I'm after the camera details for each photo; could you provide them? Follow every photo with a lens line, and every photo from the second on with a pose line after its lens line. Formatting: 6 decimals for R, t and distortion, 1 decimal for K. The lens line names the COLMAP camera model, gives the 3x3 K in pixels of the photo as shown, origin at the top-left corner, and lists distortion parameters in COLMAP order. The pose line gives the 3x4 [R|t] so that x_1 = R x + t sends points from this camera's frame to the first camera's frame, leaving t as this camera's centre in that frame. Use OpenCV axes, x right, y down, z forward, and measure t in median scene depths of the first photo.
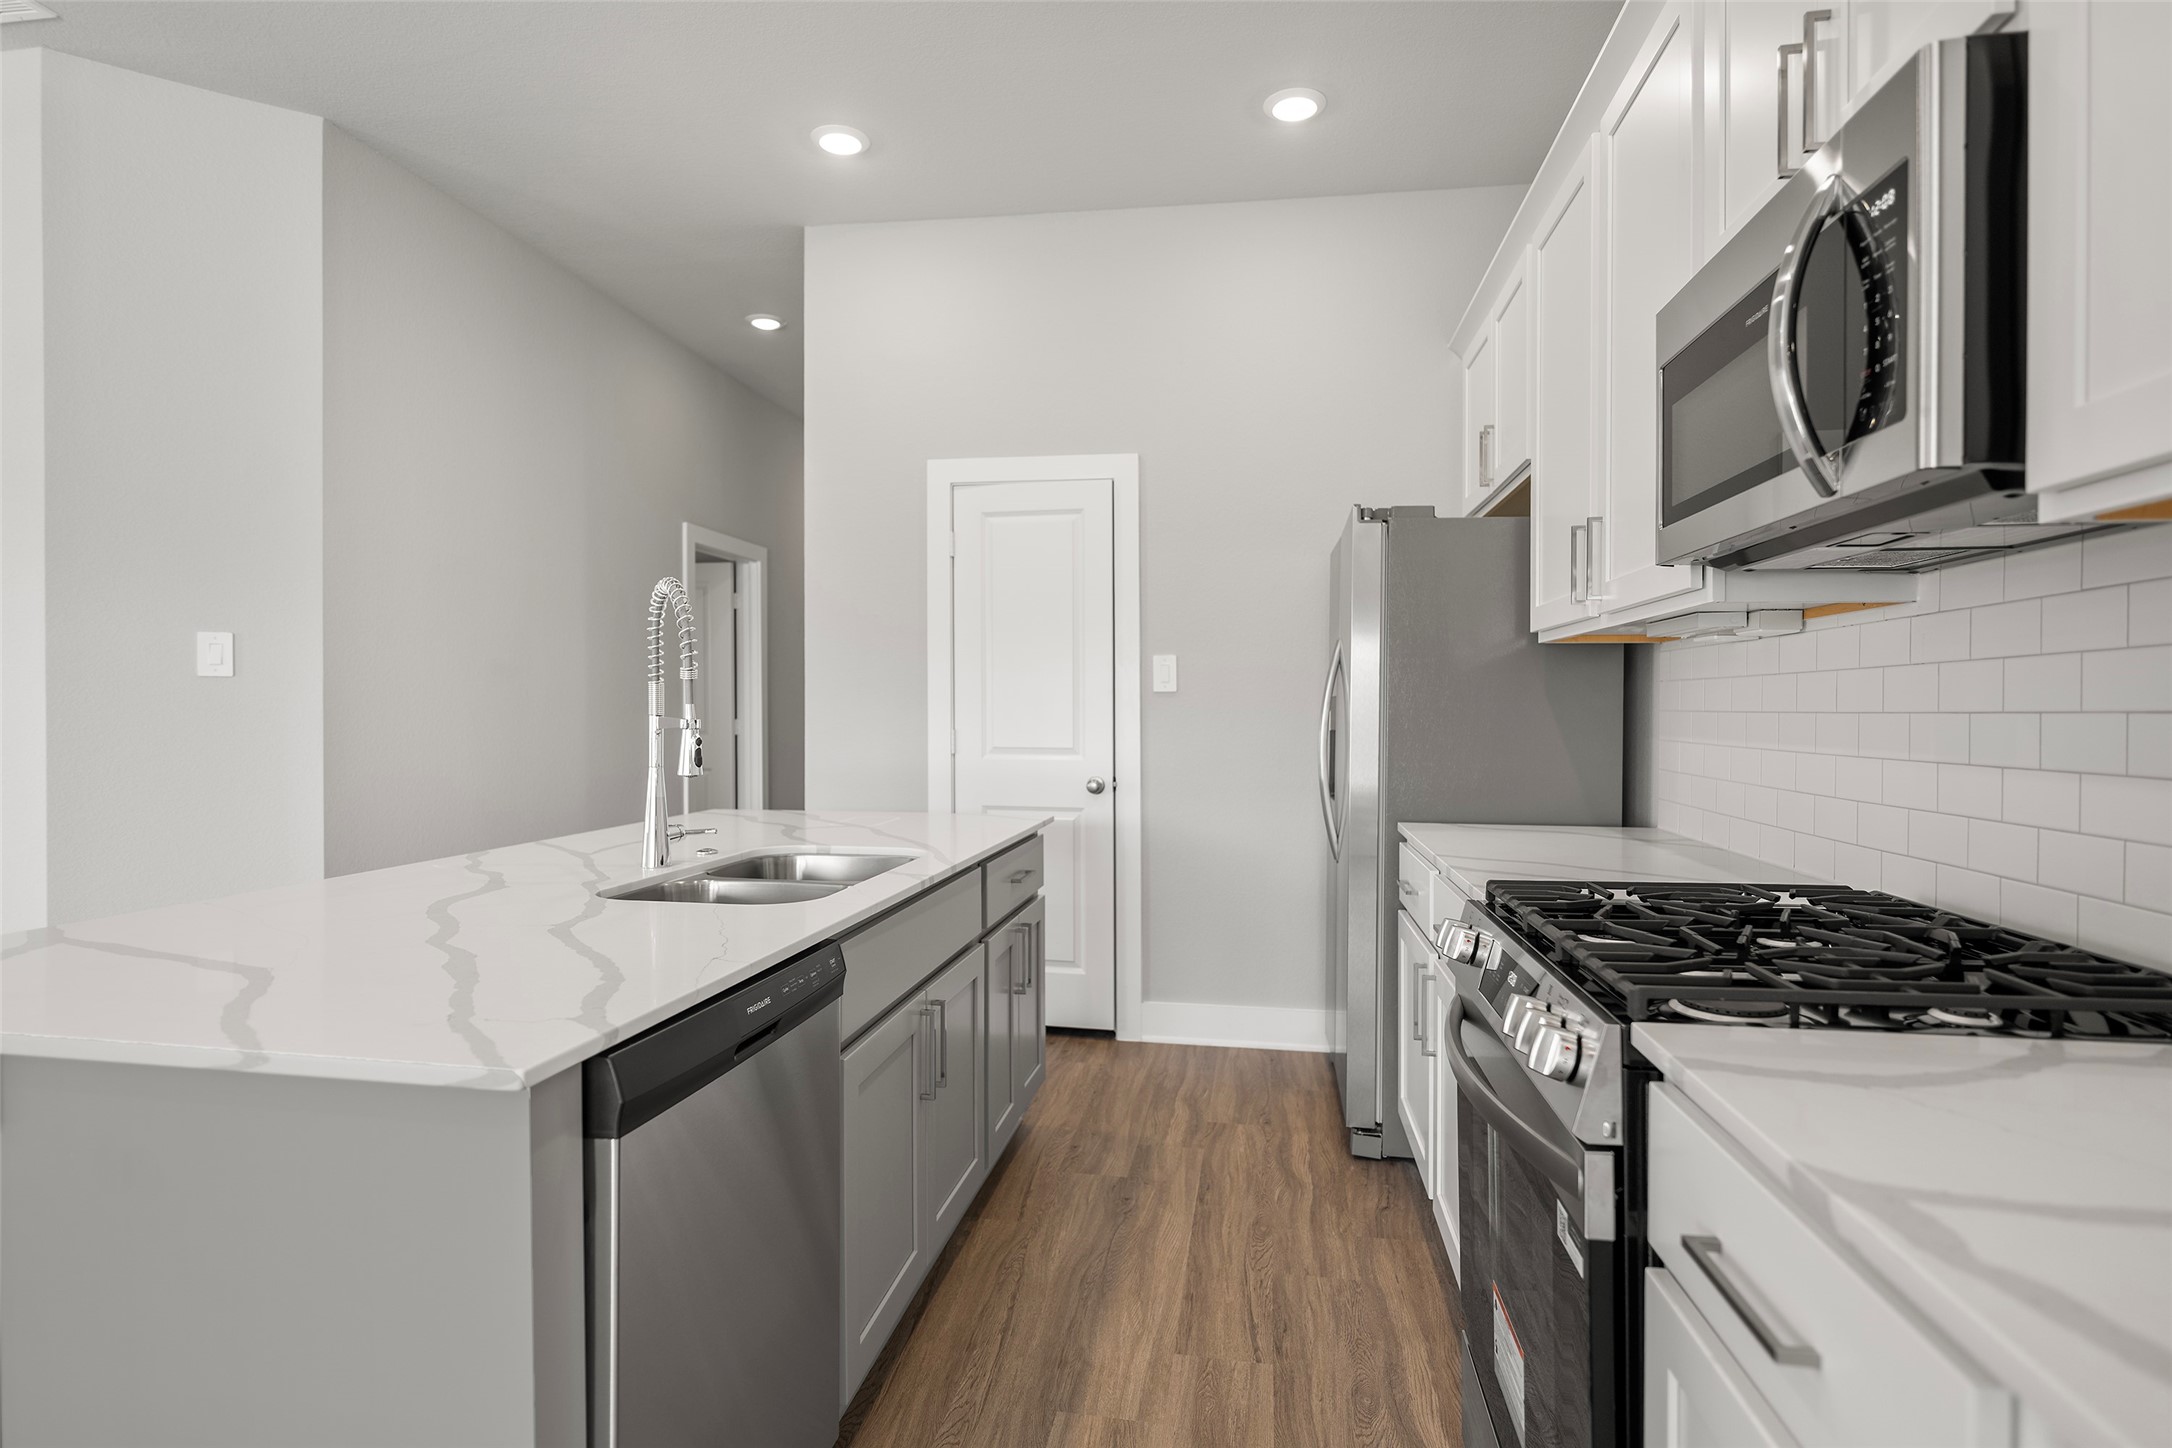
lens RADIAL K [[1131.5, 0, 1086.1], [0, 1131.5, 704.4], [0, 0, 1]] dist [-0.006646, -0.000635]
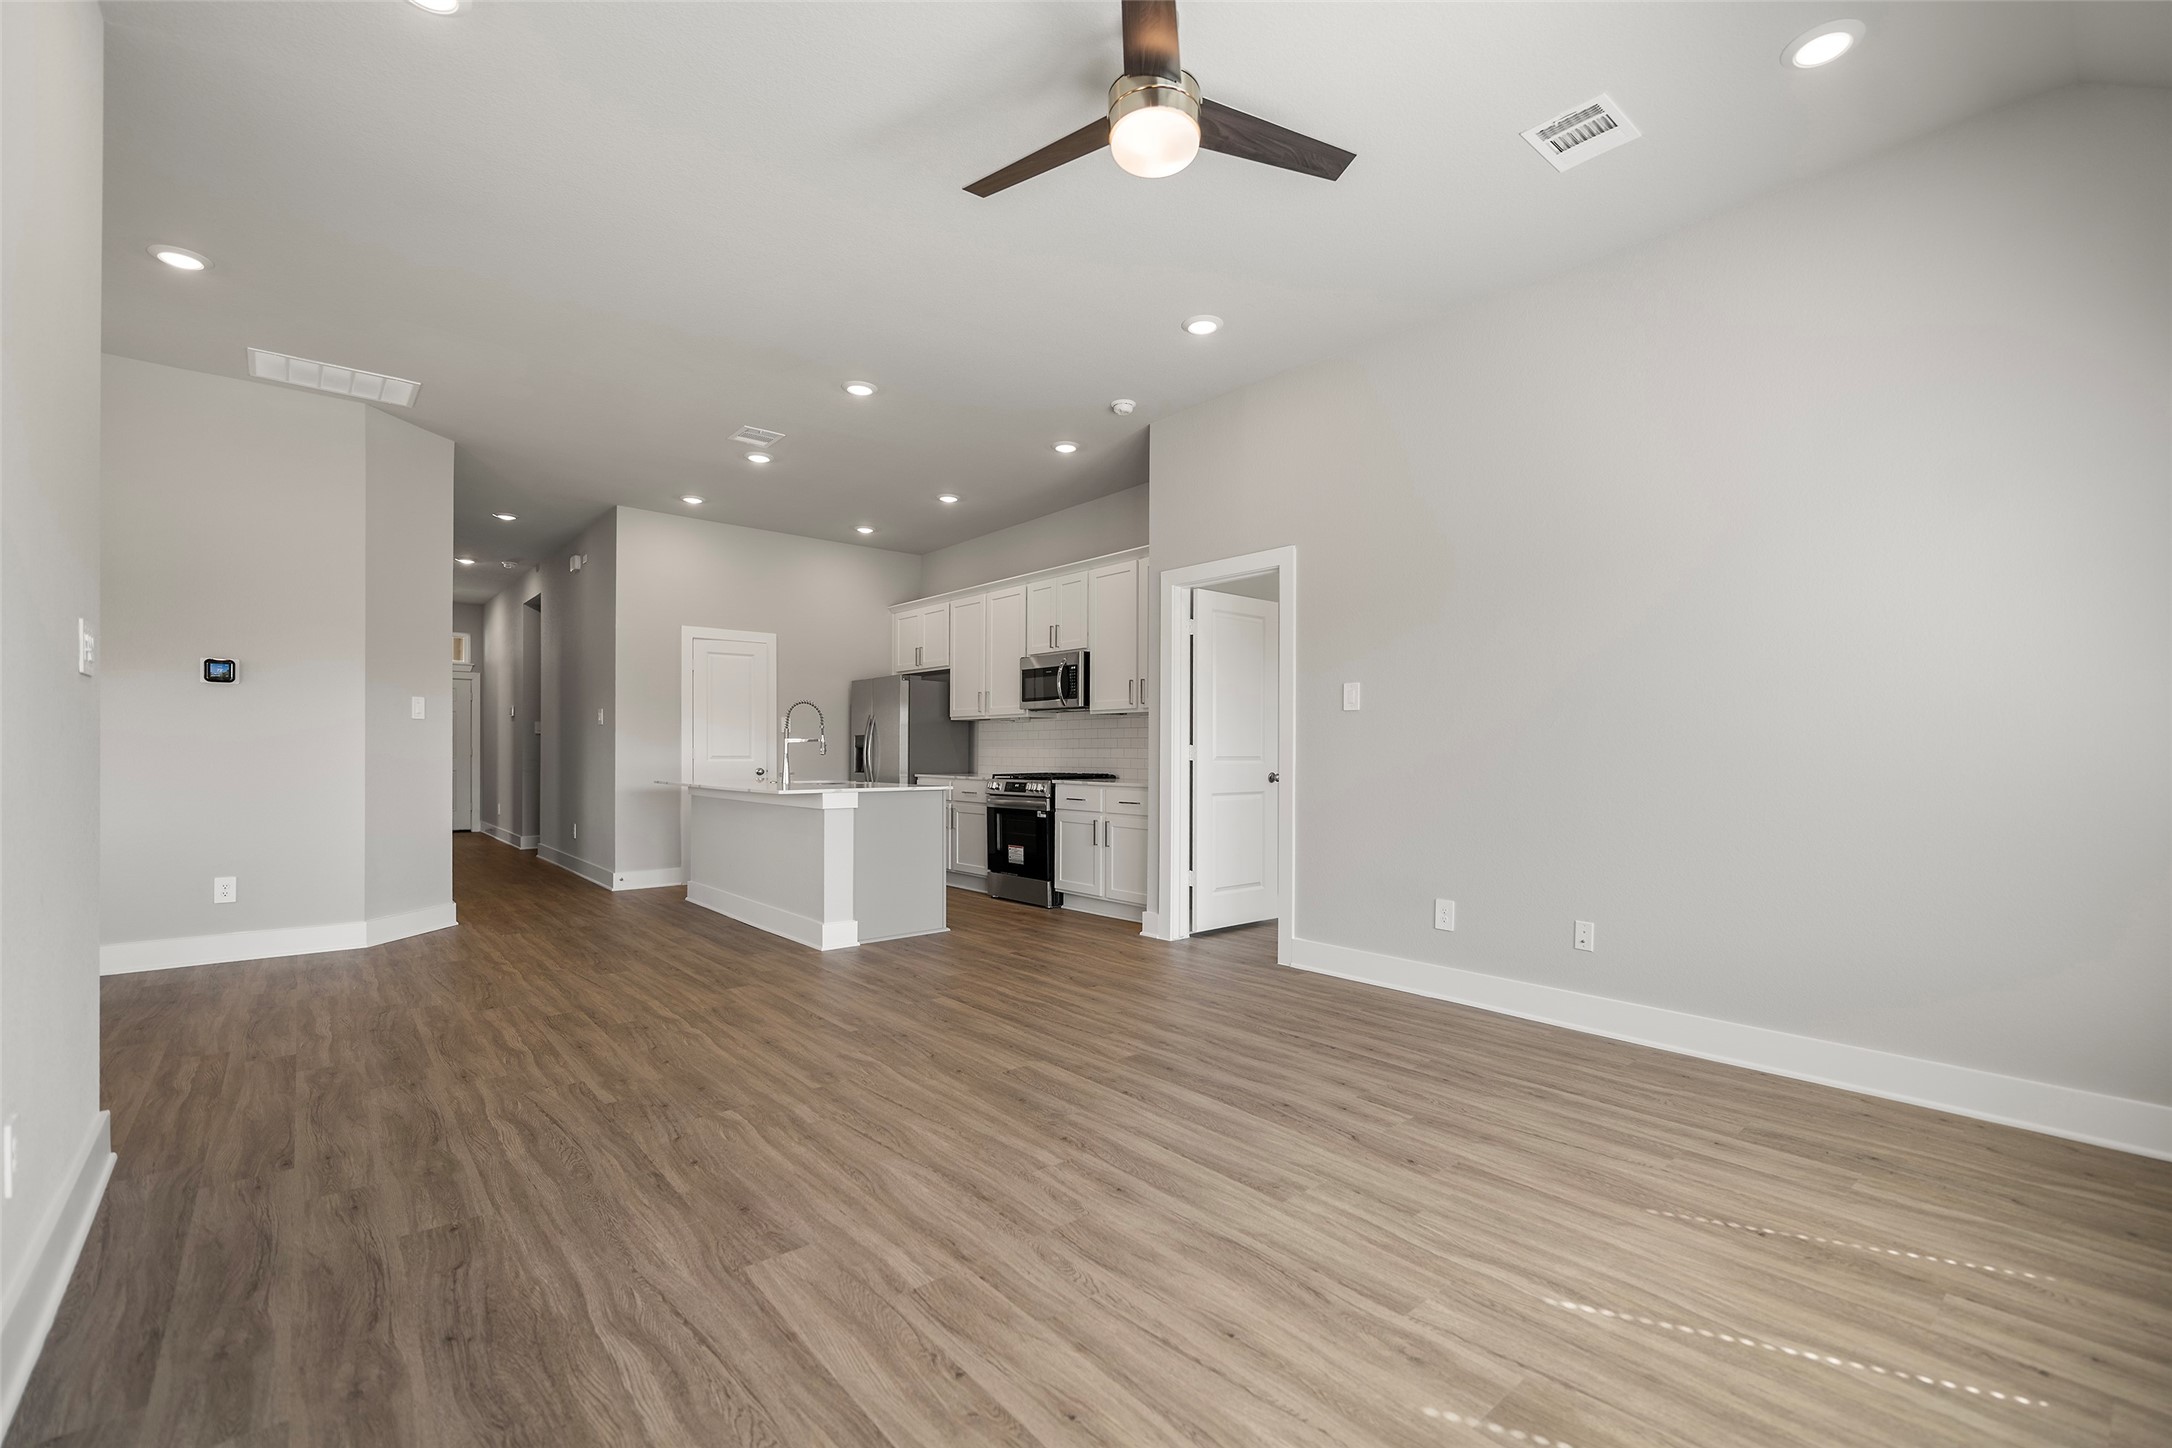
lens RADIAL K [[885.1, 0, 1108.4], [0, 885.1, 744.0], [0, 0, 1]] dist [-0.002396, 0.000112]
pose [[0.631549, 0.001844, 0.775334, -1.163978], [-0.003999, 0.999992, 0.000879, 0.013058], [-0.775326, -0.003656, 0.631551, -0.904534]]
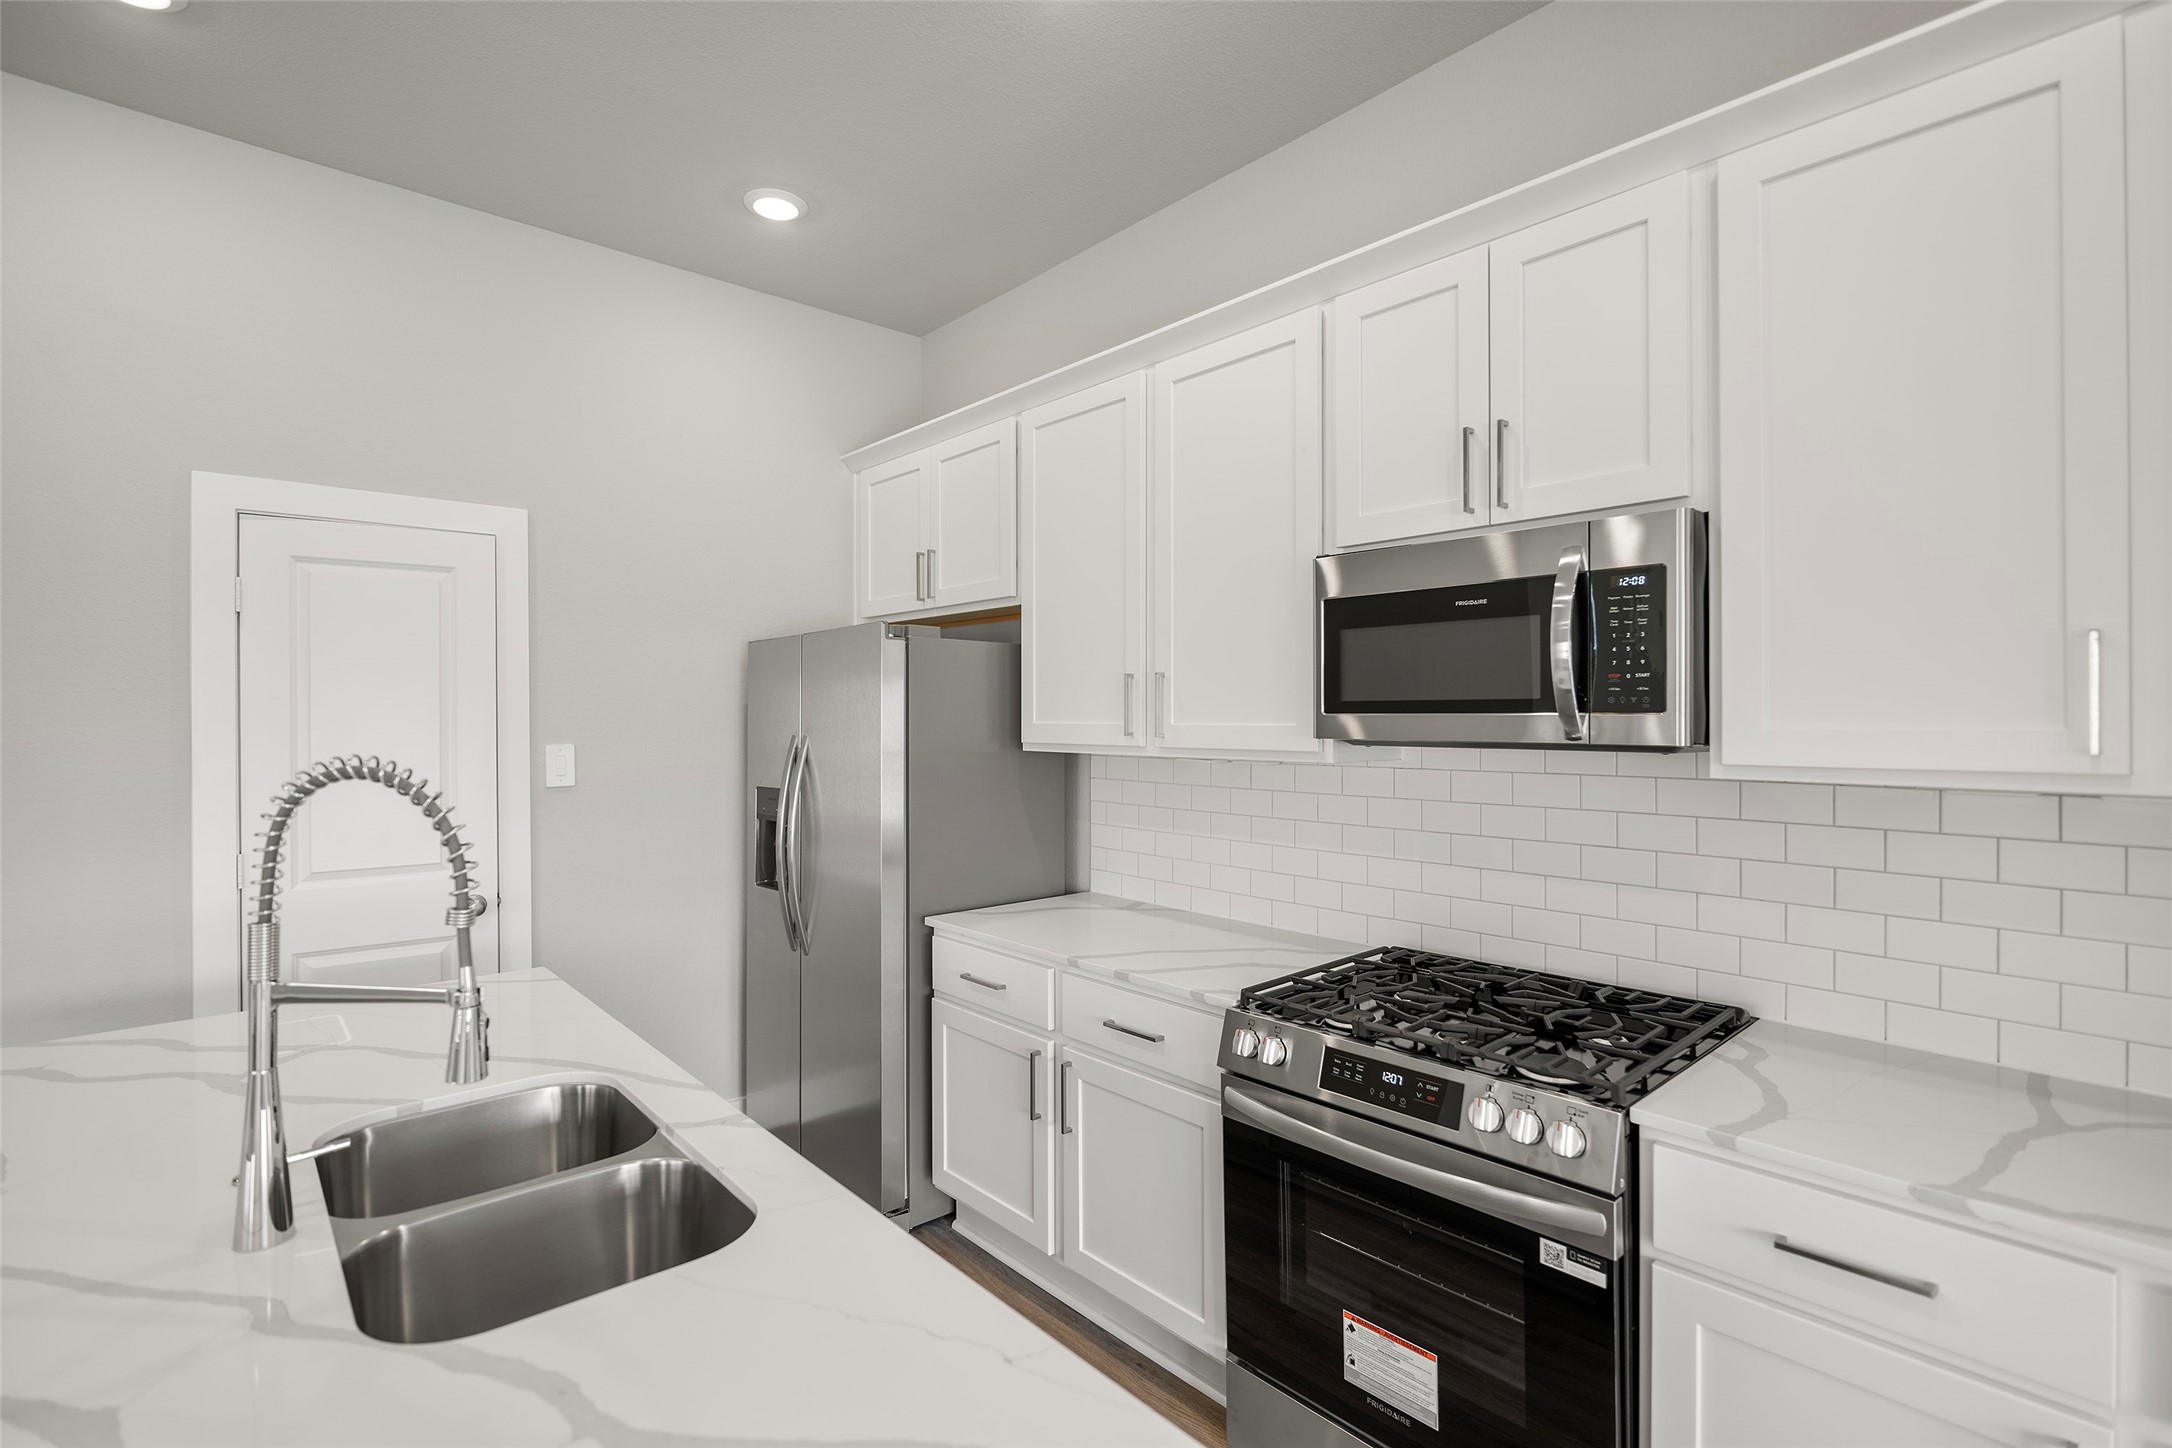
lens RADIAL K [[1019.3, 0, 1086.4], [0, 1019.3, 707.3], [0, 0, 1]] dist [-0.009827, -0.000115]
pose [[0.637398, 0.002334, 0.770531, -0.328540], [0.001984, 0.999987, -0.004671, -0.080371], [-0.770532, 0.004506, 0.637385, 0.214515]]
